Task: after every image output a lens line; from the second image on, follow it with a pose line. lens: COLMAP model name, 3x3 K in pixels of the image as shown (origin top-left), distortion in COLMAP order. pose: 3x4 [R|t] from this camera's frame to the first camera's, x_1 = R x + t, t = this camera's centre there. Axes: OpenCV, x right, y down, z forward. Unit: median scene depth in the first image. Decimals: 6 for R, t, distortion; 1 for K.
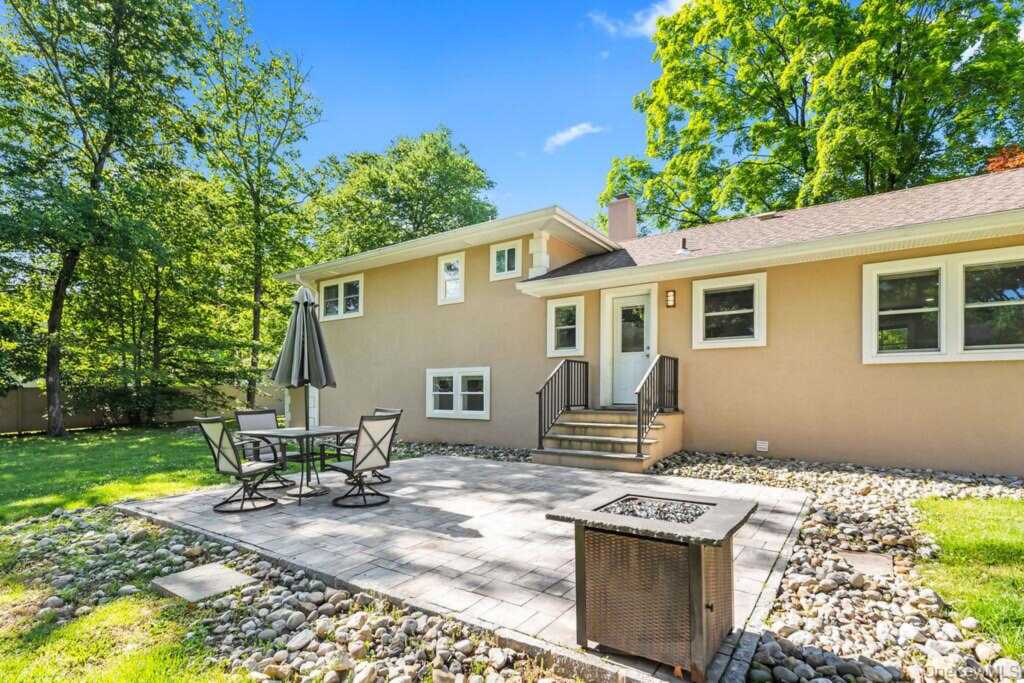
lens RADIAL K [[498.1, 0, 511.1], [0, 498.1, 391.1], [0, 0, 1]] dist [0.002513, -0.000140]
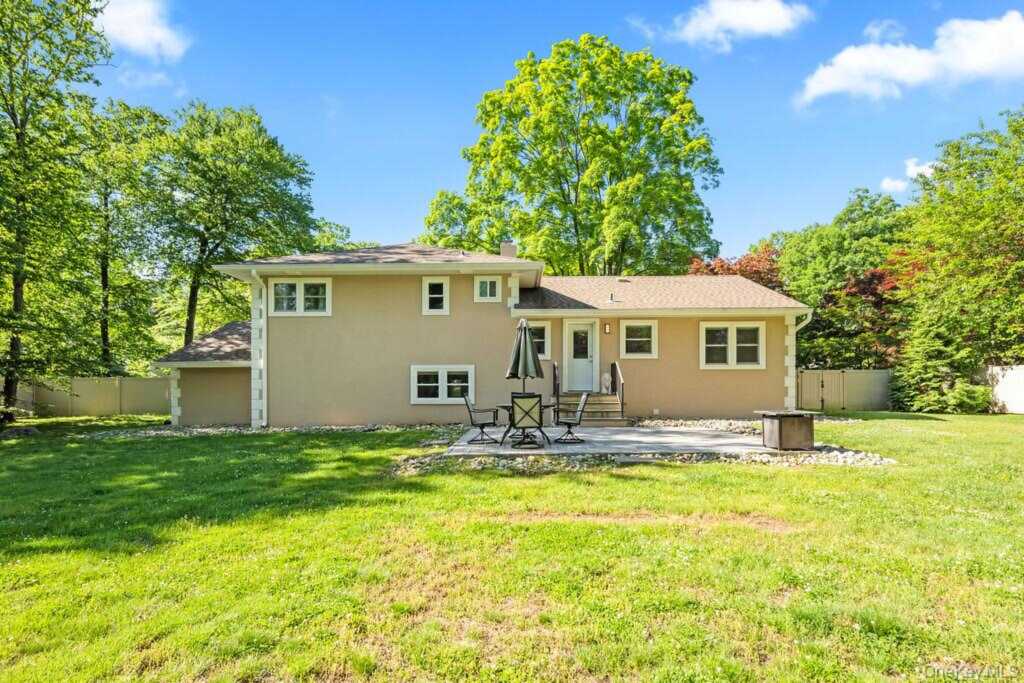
lens RADIAL K [[498.1, 0, 511.1], [0, 498.1, 391.1], [0, 0, 1]] dist [0.002513, -0.000140]
pose [[0.831196, -0.005443, 0.555952, -0.736532], [0.001994, 0.999975, 0.006810, 0.013504], [-0.555976, -0.004552, 0.831186, -0.193257]]
